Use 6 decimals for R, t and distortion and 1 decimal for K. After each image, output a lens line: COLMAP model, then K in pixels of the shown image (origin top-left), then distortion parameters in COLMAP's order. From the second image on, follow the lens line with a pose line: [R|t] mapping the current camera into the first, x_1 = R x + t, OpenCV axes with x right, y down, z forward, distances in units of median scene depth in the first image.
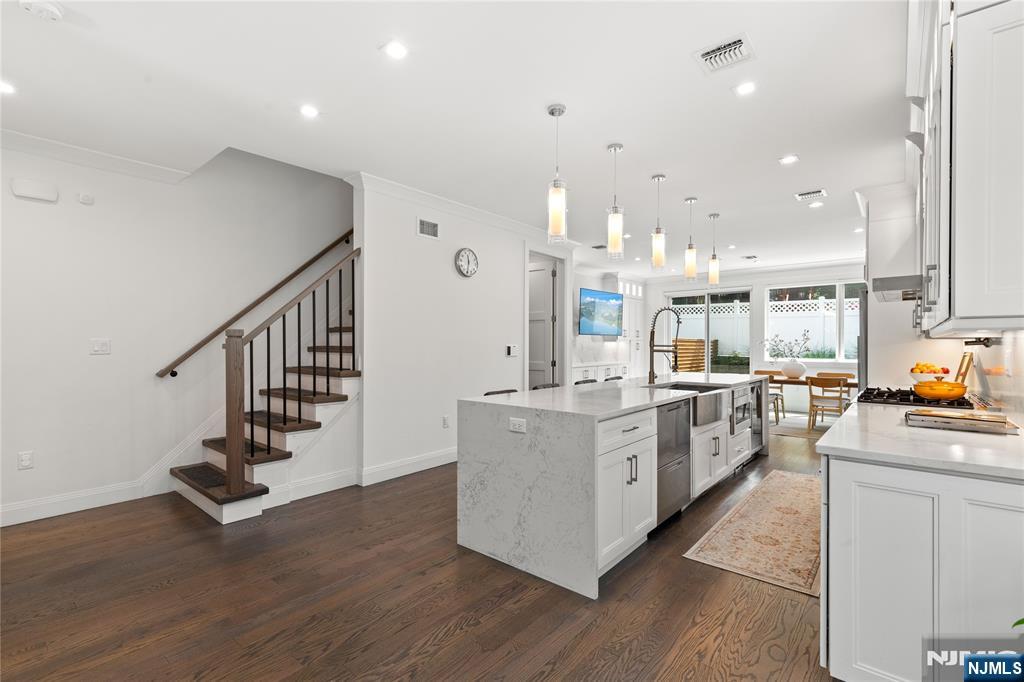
lens RADIAL K [[465.0, 0, 513.9], [0, 465.0, 338.2], [0, 0, 1]] dist [0.011670, 0.000092]
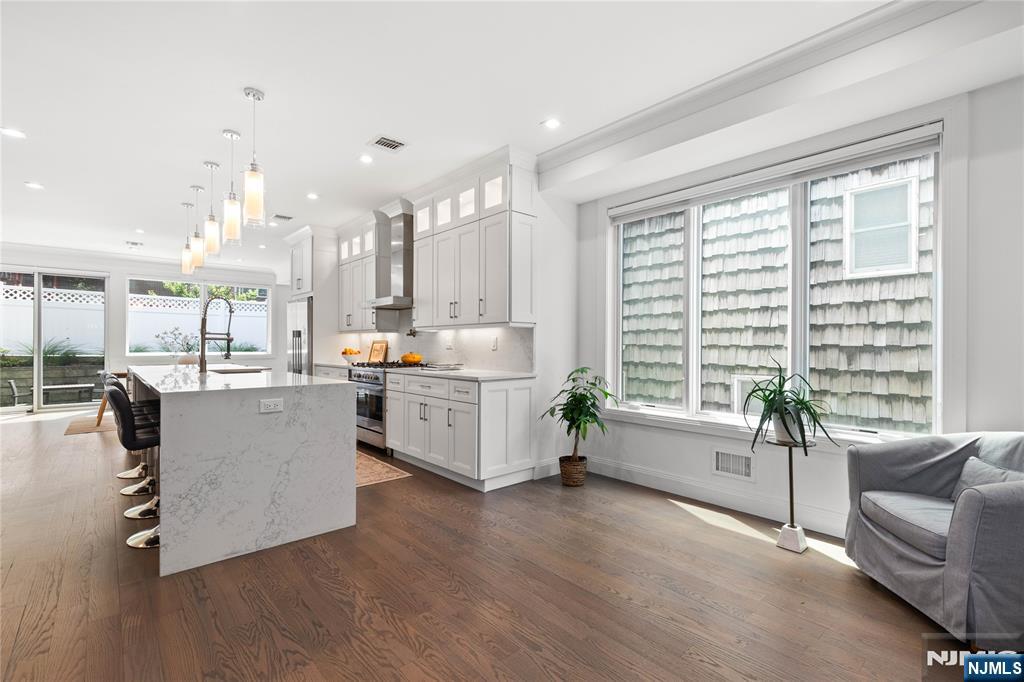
lens RADIAL K [[465.0, 0, 515.1], [0, 465.0, 344.4], [0, 0, 1]] dist [0.011670, 0.000092]
pose [[0.142112, -0.001330, 0.989850, -0.897775], [-0.010401, 0.999942, 0.002836, 0.045251], [-0.989796, -0.010698, 0.142090, 0.329882]]
